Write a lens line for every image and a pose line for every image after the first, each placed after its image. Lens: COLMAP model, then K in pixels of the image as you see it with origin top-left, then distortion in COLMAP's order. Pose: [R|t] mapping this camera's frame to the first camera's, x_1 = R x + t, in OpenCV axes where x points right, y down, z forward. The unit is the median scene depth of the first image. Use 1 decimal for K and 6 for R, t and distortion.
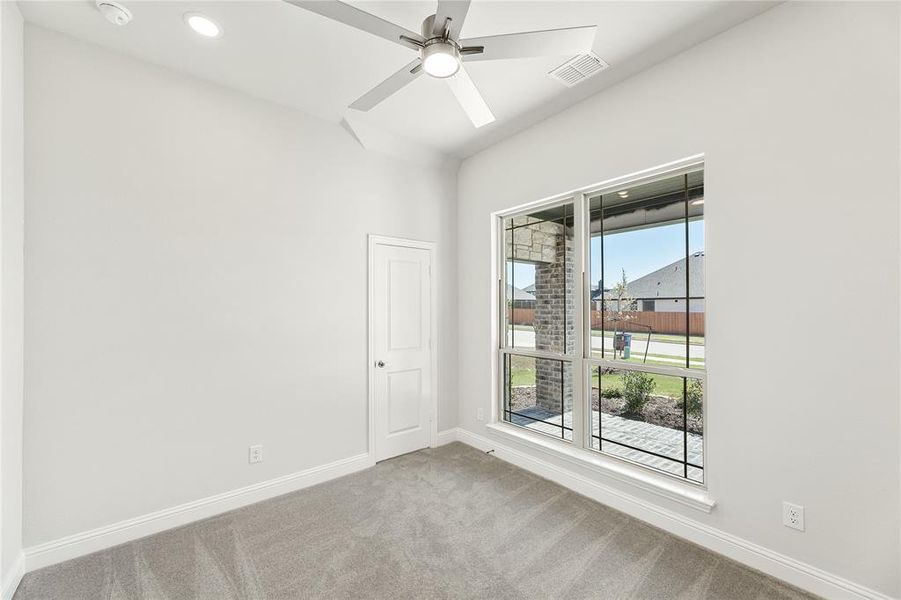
lens RADIAL K [[362.9, 0, 446.7], [0, 362.9, 307.4], [0, 0, 1]] dist [-0.000710, -0.000248]
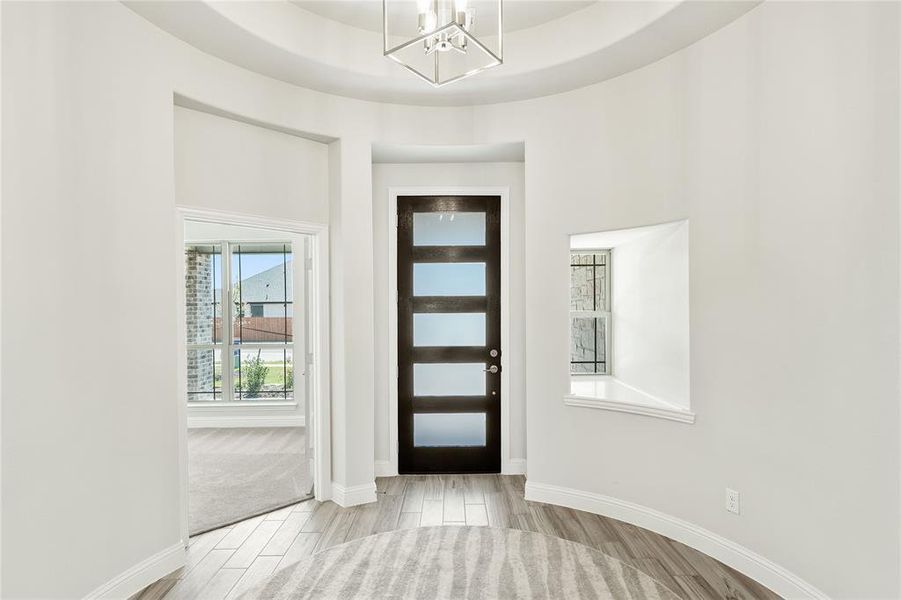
lens RADIAL K [[491.9, 0, 449.7], [0, 491.9, 307.5], [0, 0, 1]] dist [0.001596, 0.000885]
pose [[0.633715, -0.004003, 0.773556, -0.383364], [0.012649, 0.999907, -0.005188, -0.001095], [-0.773463, 0.013073, 0.633707, -0.633743]]
